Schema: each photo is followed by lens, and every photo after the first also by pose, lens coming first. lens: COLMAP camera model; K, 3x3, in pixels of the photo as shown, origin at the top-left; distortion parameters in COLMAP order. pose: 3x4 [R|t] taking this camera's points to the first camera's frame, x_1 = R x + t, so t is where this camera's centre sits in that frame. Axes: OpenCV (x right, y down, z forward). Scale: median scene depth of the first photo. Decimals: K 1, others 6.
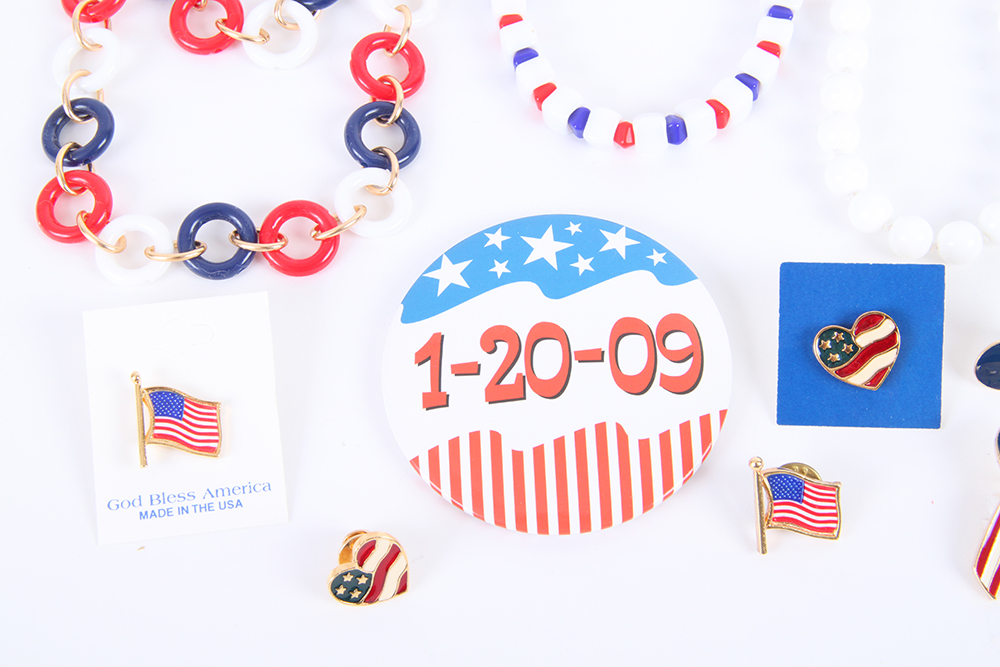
lens RADIAL K [[2251.6, 0, 500.0], [0, 2251.6, 333.5], [0, 0, 1]] dist [0.052883, 0.161296]
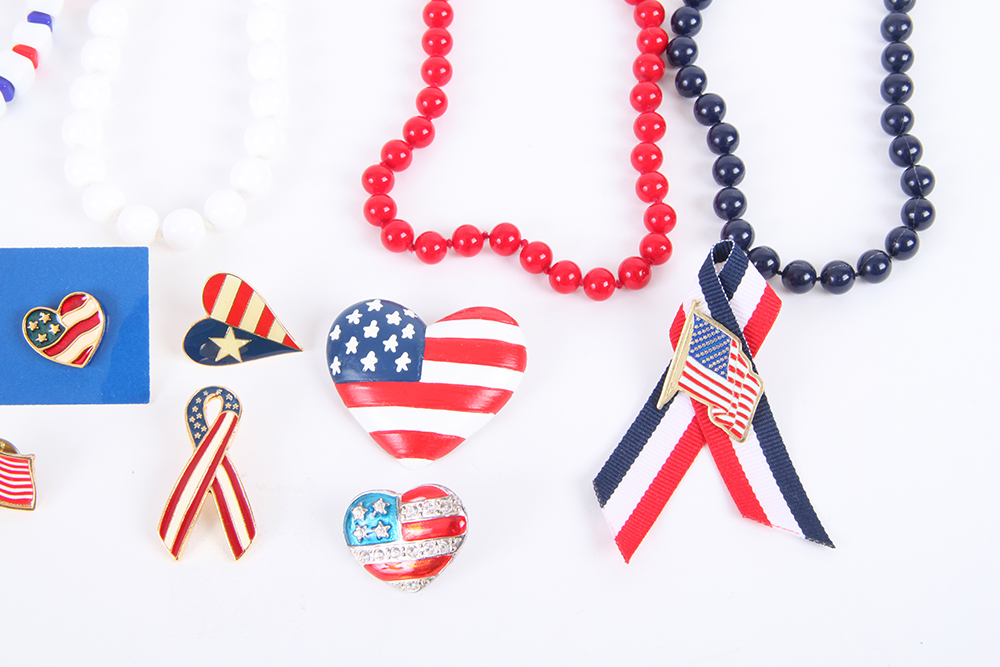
lens RADIAL K [[2251.6, 0, 500.0], [0, 2251.6, 333.5], [0, 0, 1]] dist [0.052883, 0.161296]
pose [[0.996875, -0.025369, 0.074815, 0.278834], [0.028542, 0.998724, -0.041653, 0.057629], [-0.073663, 0.043659, 0.996327, -0.053254]]
